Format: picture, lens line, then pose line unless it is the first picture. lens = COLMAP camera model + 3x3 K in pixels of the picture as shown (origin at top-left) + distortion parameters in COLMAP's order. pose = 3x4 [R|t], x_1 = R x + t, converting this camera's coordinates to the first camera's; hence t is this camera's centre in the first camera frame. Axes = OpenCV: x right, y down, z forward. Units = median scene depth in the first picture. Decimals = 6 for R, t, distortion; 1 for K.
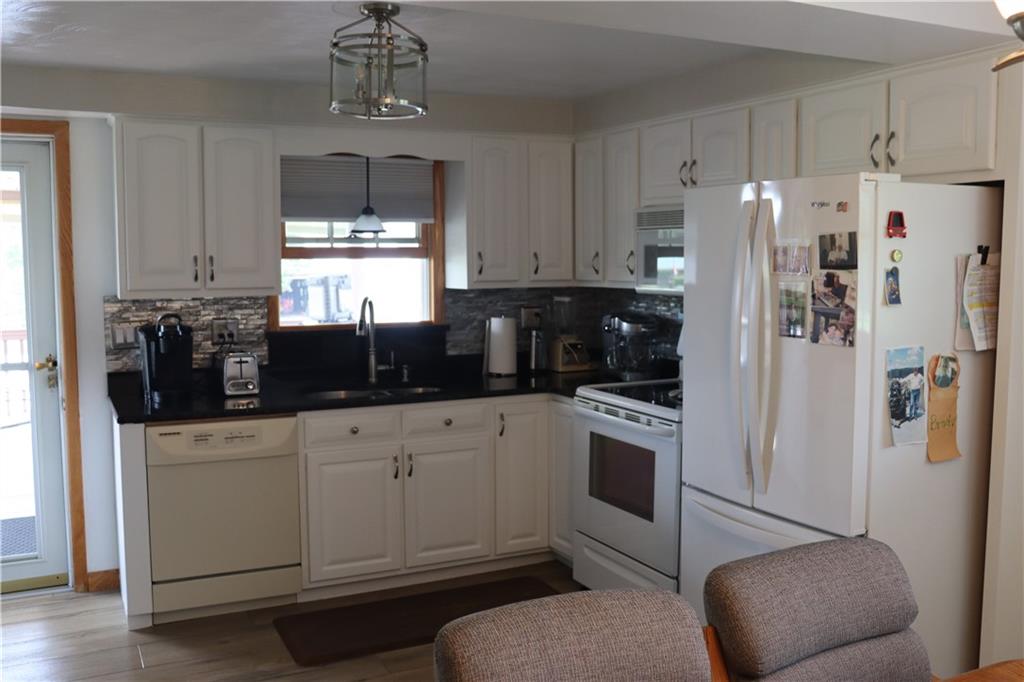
lens RADIAL K [[1002.1, 0, 515.1], [0, 1002.1, 338.9], [0, 0, 1]] dist [0.013422, 0.000000]
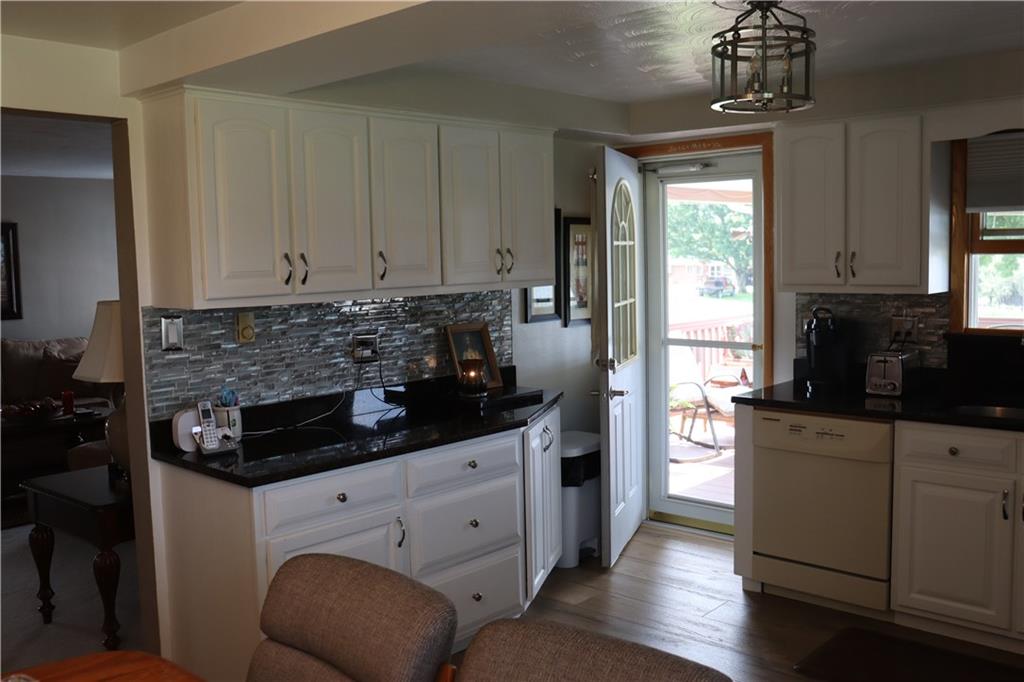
lens RADIAL K [[1002.1, 0, 515.4], [0, 1002.1, 342.3], [0, 0, 1]] dist [0.013422, 0.000000]
pose [[0.406364, 0.083832, -0.909858, 0.465880], [-0.062223, 0.996009, 0.063979, -0.035483], [0.911590, 0.030616, 0.409958, 0.281210]]
